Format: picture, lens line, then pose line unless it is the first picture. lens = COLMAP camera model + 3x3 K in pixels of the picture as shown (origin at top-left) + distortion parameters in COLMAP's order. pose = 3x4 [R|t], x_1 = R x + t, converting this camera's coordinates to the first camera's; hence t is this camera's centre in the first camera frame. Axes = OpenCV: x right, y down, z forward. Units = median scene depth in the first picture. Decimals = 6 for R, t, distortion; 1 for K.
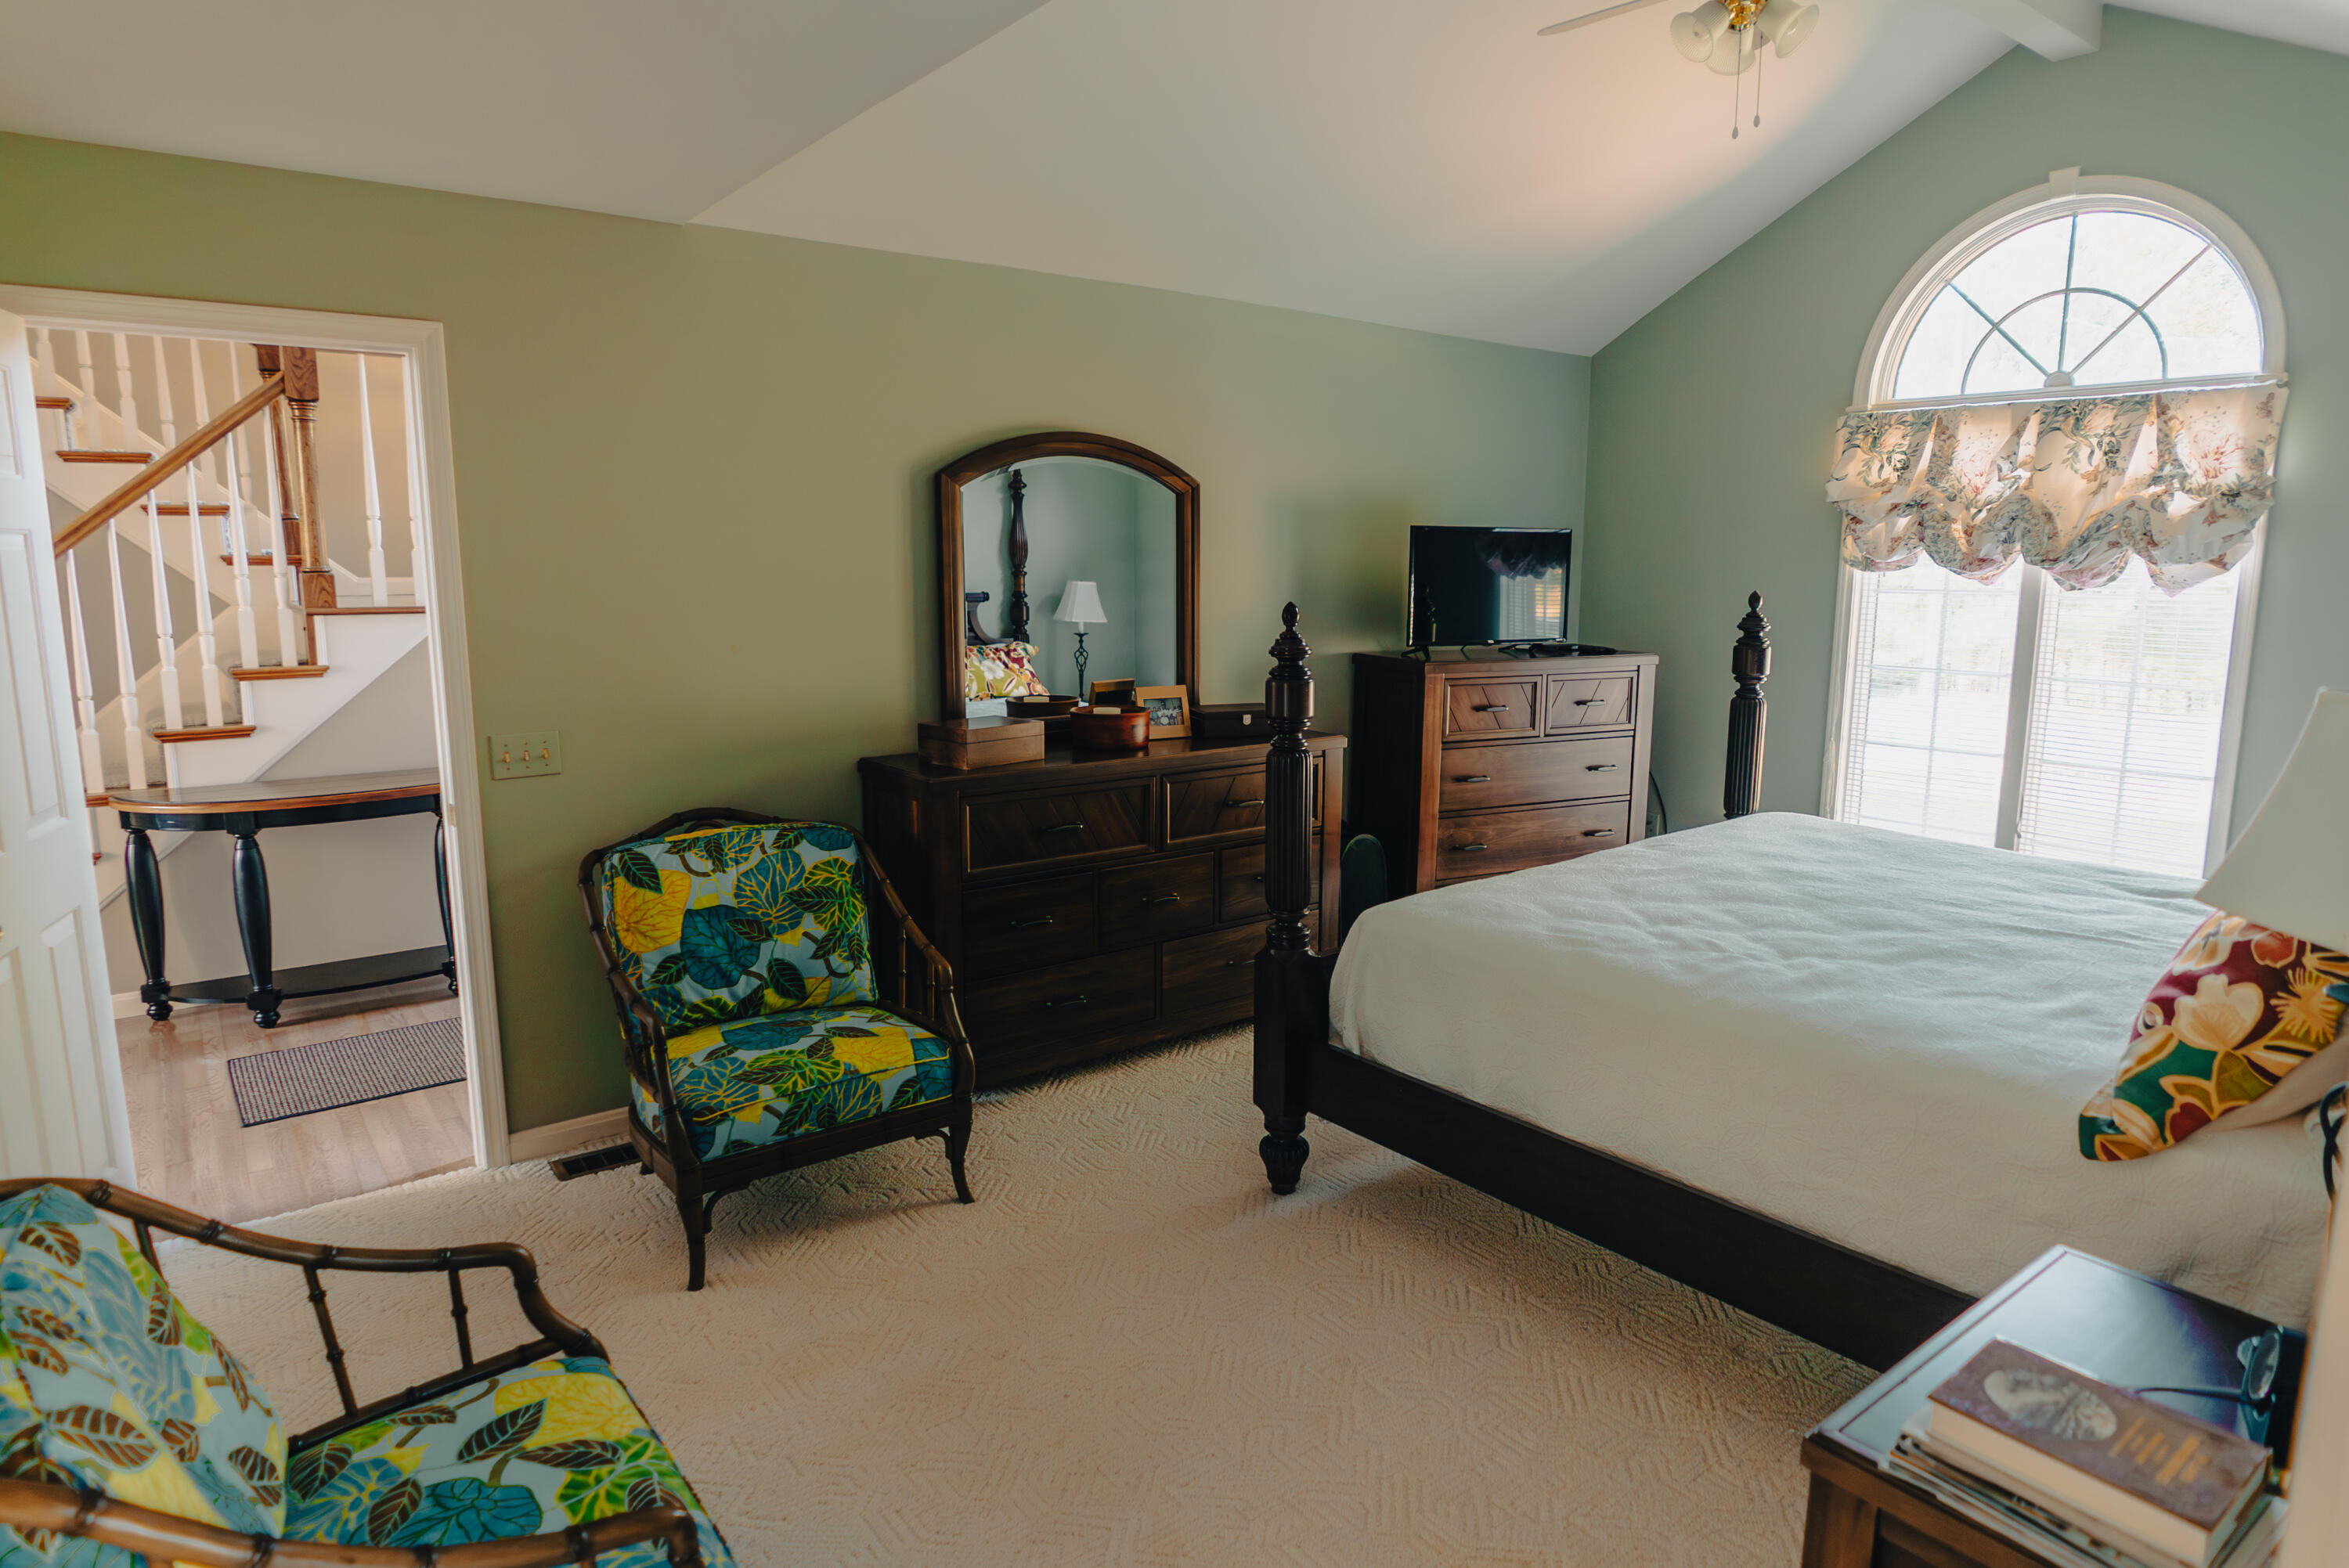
lens RADIAL K [[1410.0, 0, 1183.6], [0, 1410.0, 778.0], [0, 0, 1]] dist [-0.001352, 0.003103]
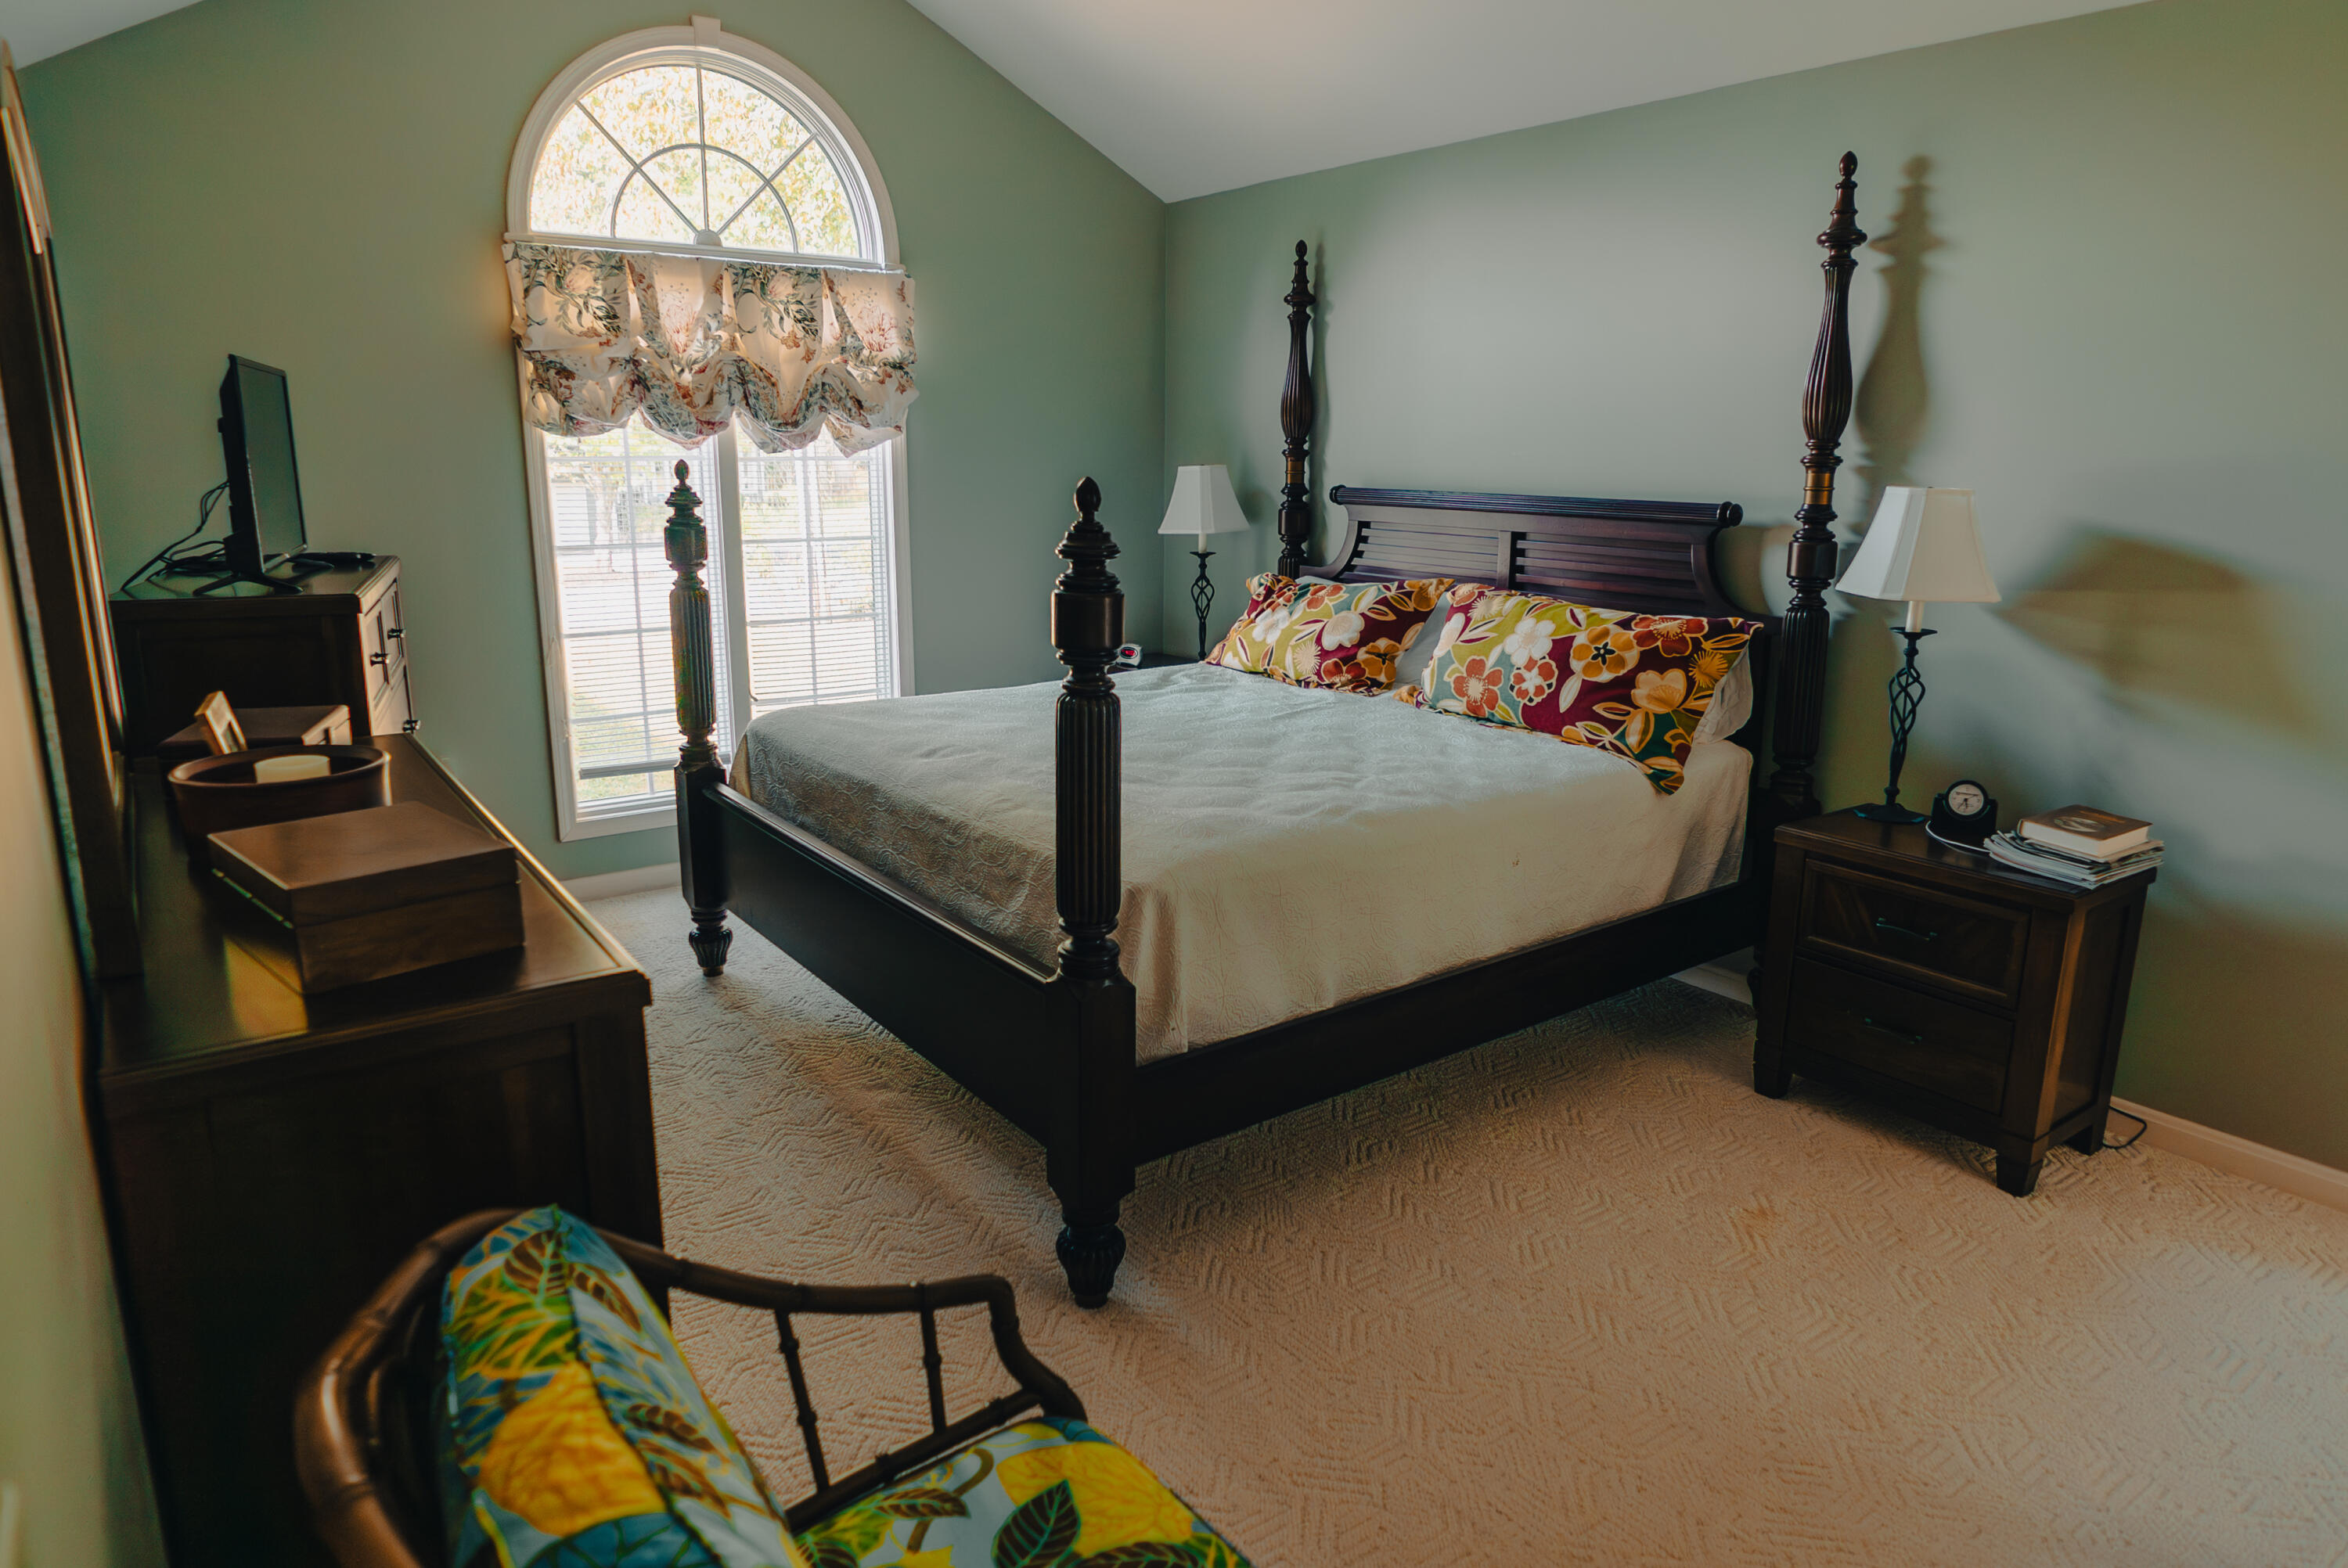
lens RADIAL K [[1409.4, 0, 1178.2], [0, 1409.4, 789.7], [0, 0, 1]] dist [-0.001352, 0.003103]
pose [[0.032391, -0.251706, 0.967261, -0.442711], [0.151514, 0.957821, 0.244176, -0.102597], [-0.987924, 0.138644, 0.069162, 0.664028]]
